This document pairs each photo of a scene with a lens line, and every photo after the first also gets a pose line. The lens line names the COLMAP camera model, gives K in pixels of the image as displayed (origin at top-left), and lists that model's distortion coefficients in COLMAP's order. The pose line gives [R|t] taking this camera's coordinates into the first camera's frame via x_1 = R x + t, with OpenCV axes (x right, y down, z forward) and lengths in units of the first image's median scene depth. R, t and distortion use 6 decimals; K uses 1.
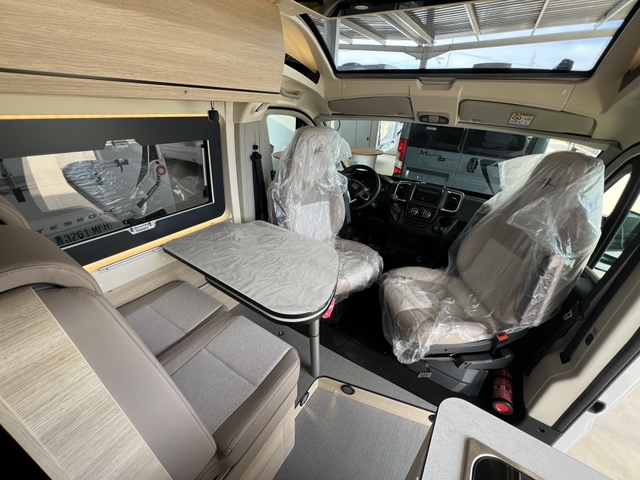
lens RADIAL K [[256.6, 0, 315.7], [0, 256.6, 238.0], [0, 0, 1]] dist [-0.002066, -0.000840]
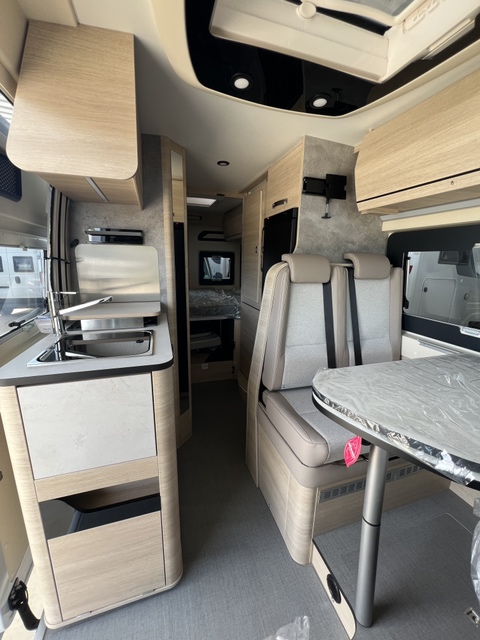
lens RADIAL K [[256.6, 0, 238.8], [0, 256.6, 317.9], [0, 0, 1]] dist [-0.002066, -0.000840]
pose [[-0.626048, 0.108109, -0.772254, 0.992029], [-0.412259, 0.794735, 0.445465, -0.238442], [0.661896, 0.597251, -0.452974, 1.295119]]
